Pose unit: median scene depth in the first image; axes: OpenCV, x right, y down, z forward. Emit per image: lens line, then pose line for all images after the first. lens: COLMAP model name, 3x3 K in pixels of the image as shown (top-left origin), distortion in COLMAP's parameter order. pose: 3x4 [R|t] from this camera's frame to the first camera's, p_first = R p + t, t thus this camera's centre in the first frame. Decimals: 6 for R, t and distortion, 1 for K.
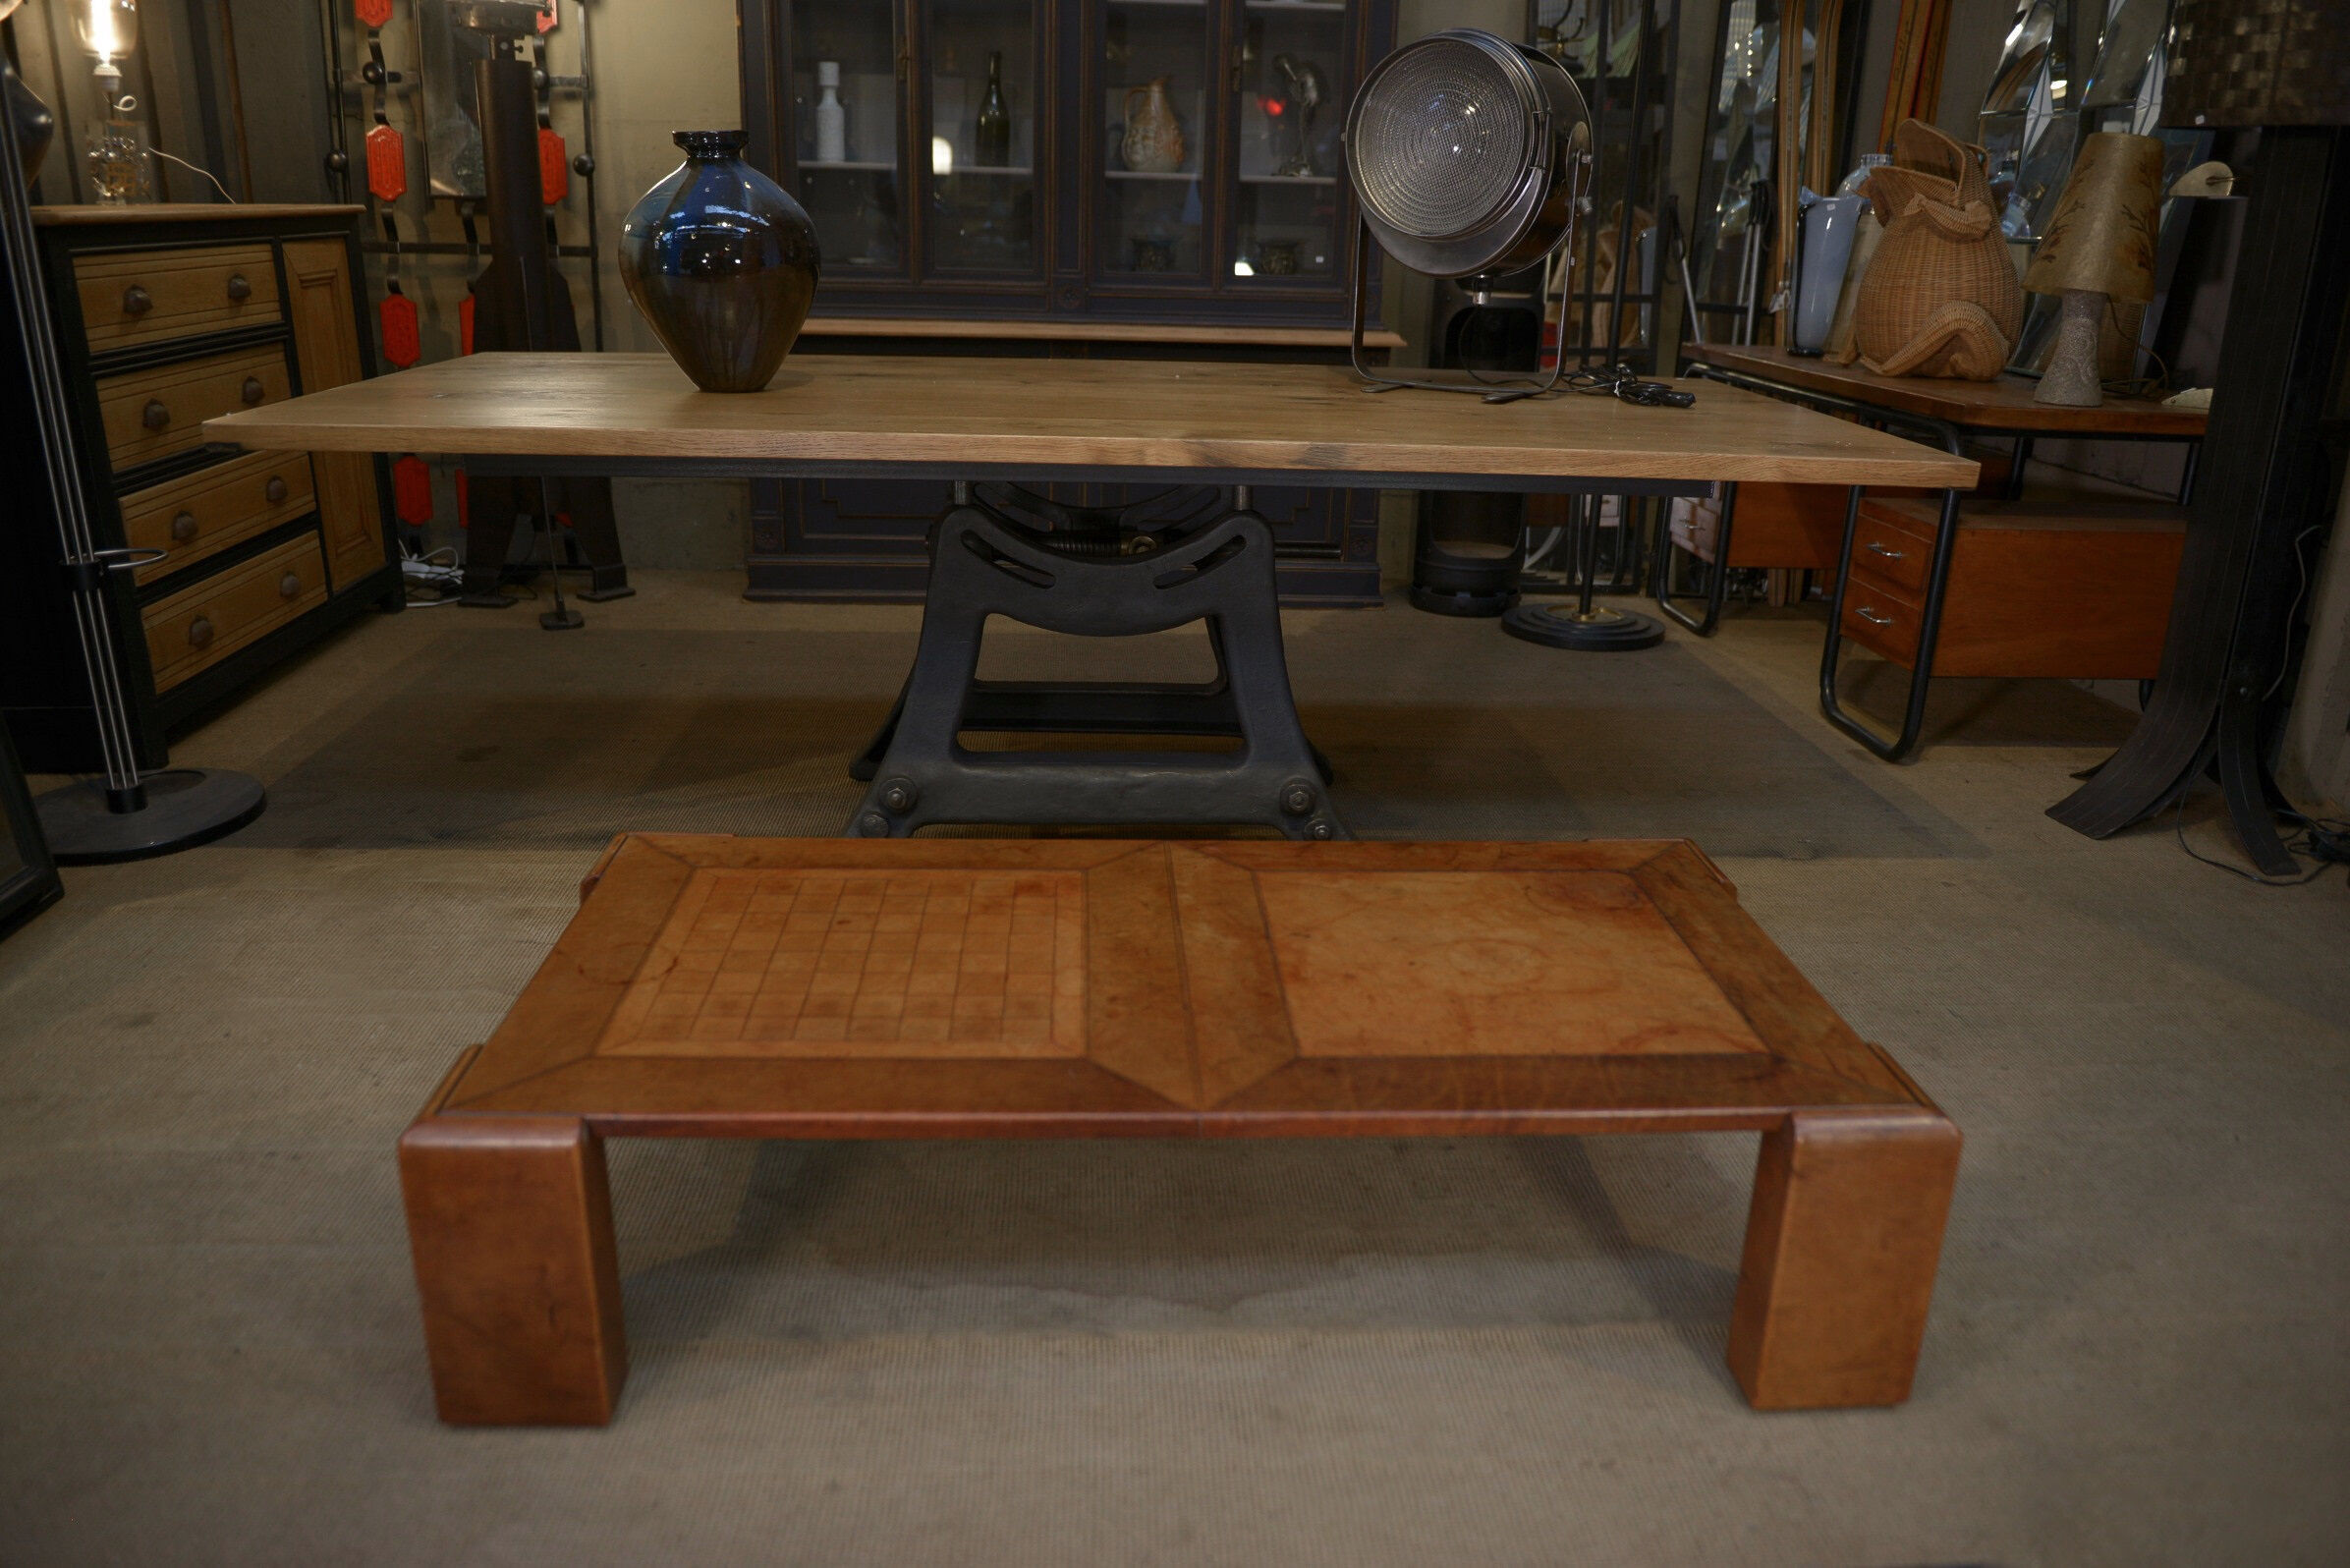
lens RADIAL K [[1677.1, 0, 1174.8], [0, 1677.1, 794.1], [0, 0, 1]] dist [-0.043562, -0.004288]
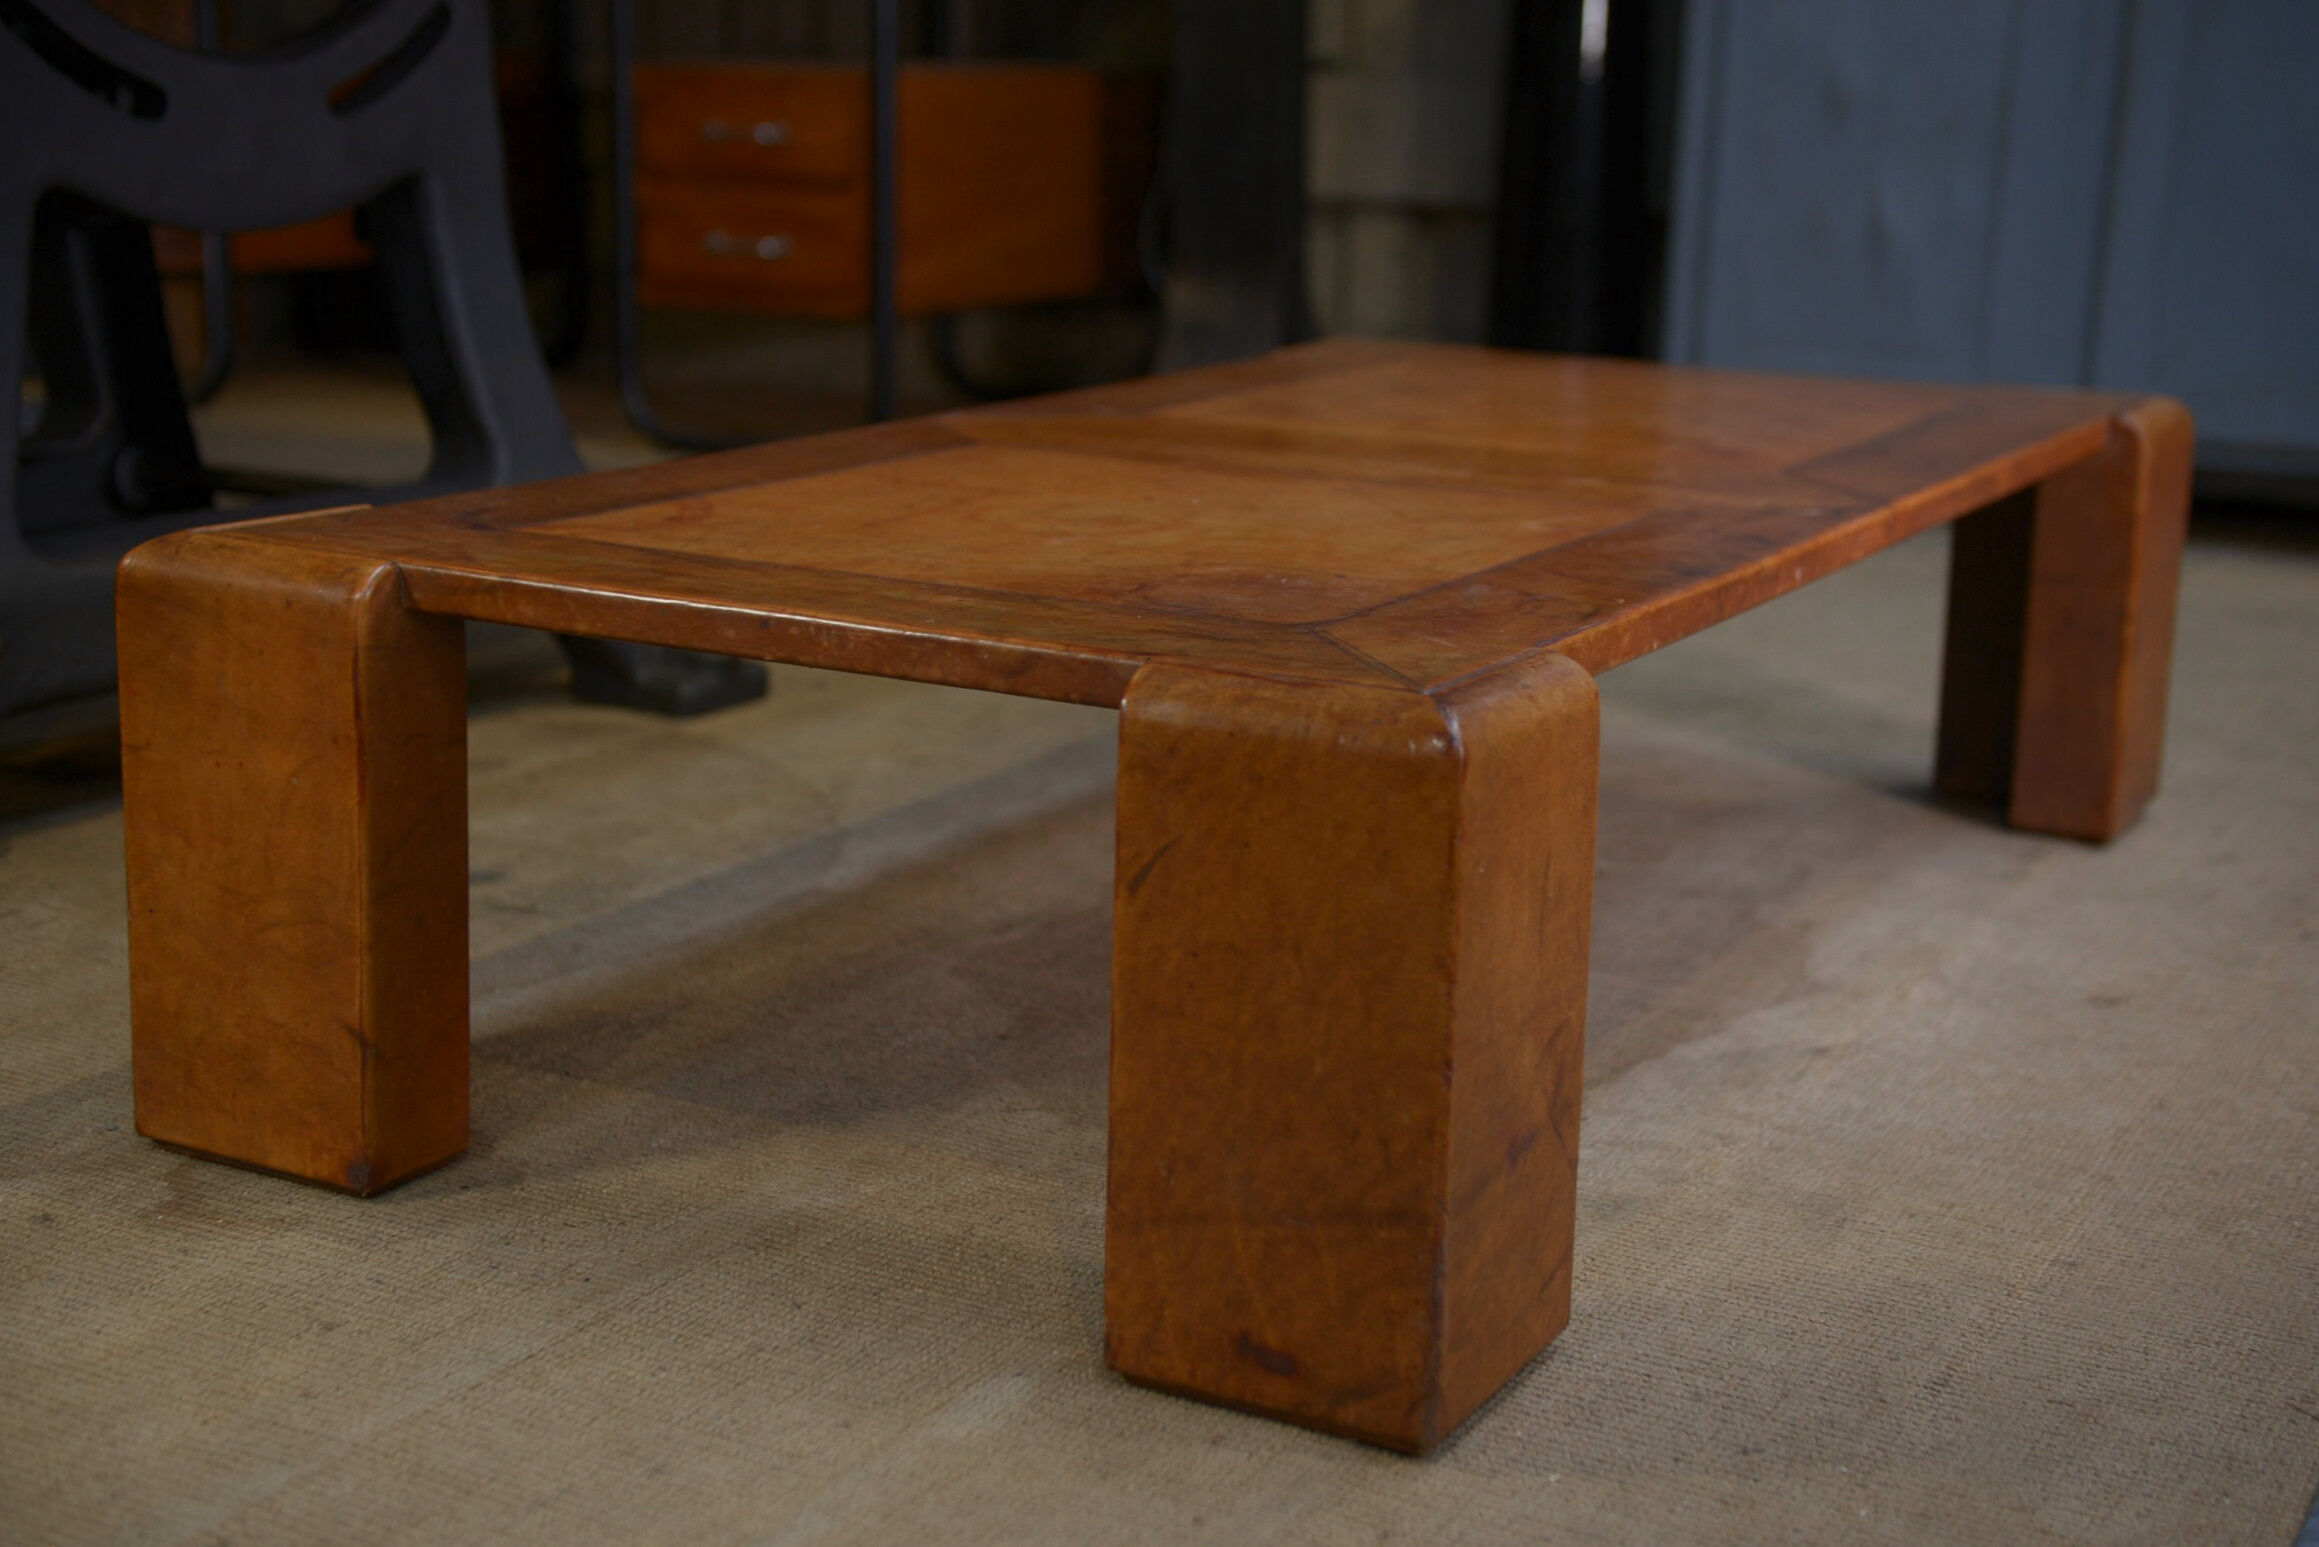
lens RADIAL K [[3247.8, 0, 1169.5], [0, 3247.8, 763.5], [0, 0, 1]] dist [0.138107, -0.020497]
pose [[-0.521467, 0.149465, -0.840079, 1.042789], [-0.326540, 0.874635, 0.358308, -0.202845], [0.788317, 0.461165, -0.407288, 1.498292]]
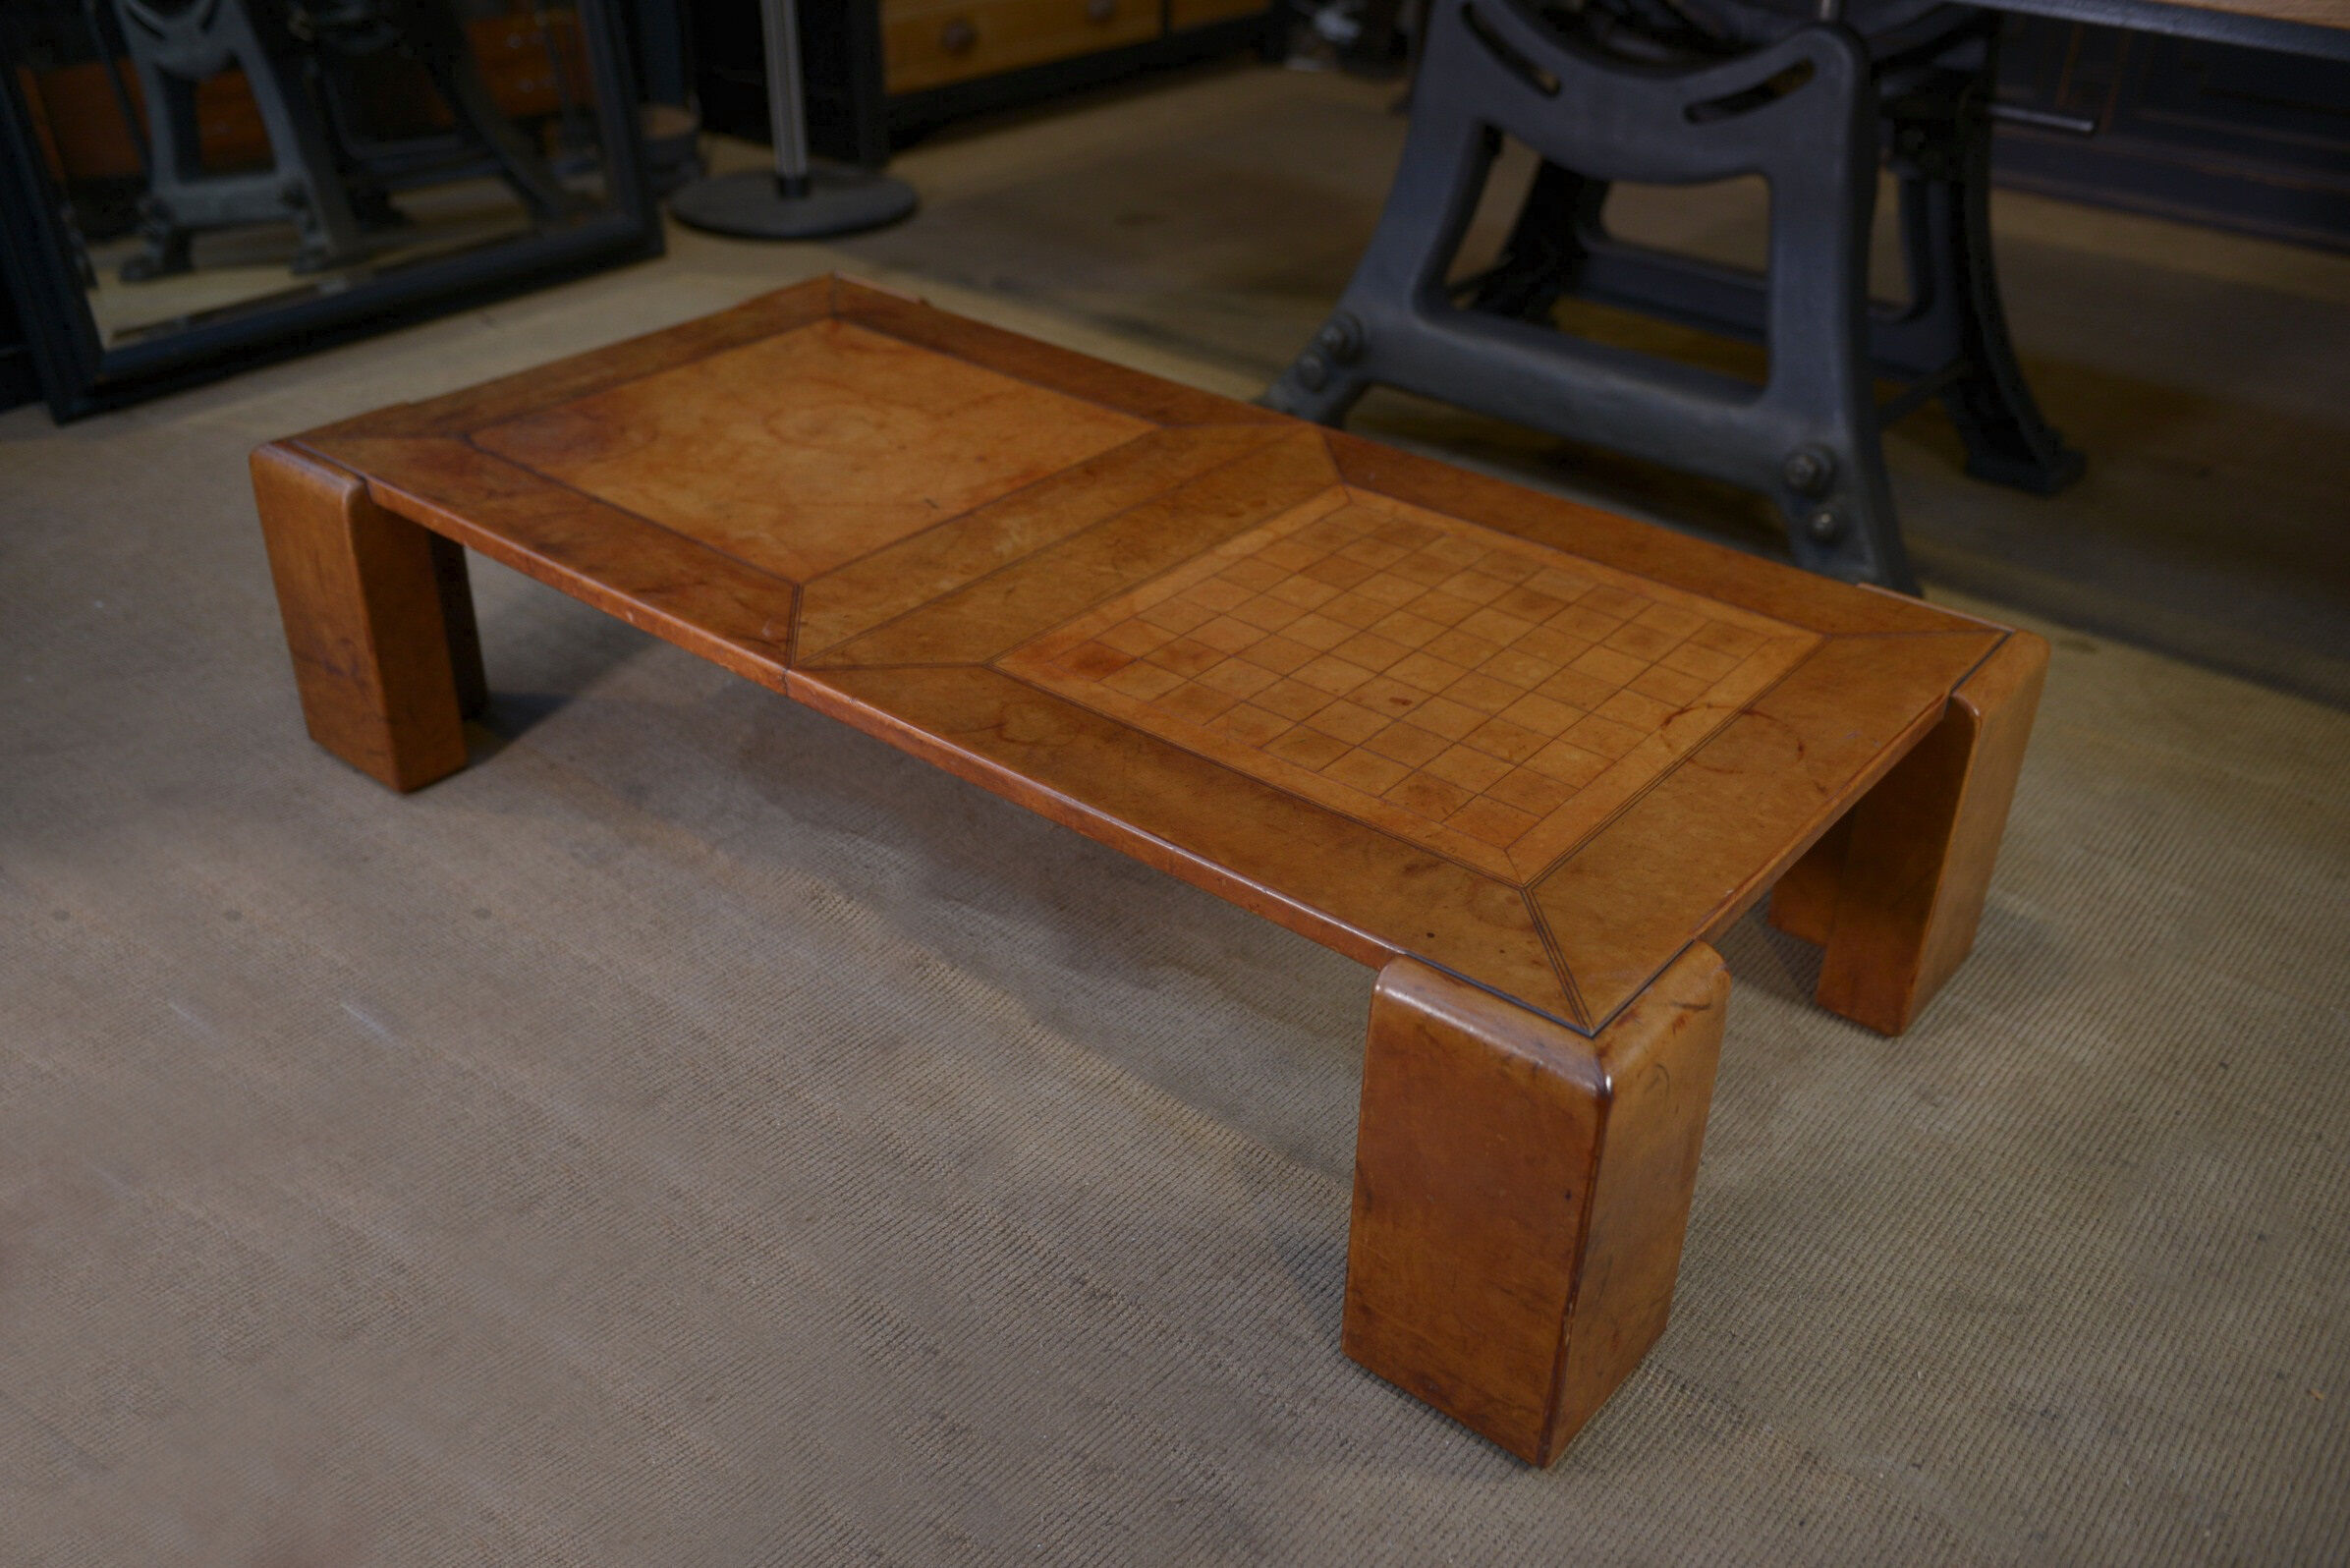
lens RADIAL K [[2018.9, 0, 1176.5], [0, 2018.9, 790.8], [0, 0, 1]] dist [-0.006894, -0.002201]
pose [[-0.741703, -0.388038, 0.547086, -0.611226], [0.186776, 0.663907, 0.724115, -0.516814], [-0.644199, 0.639261, -0.419945, 1.489394]]
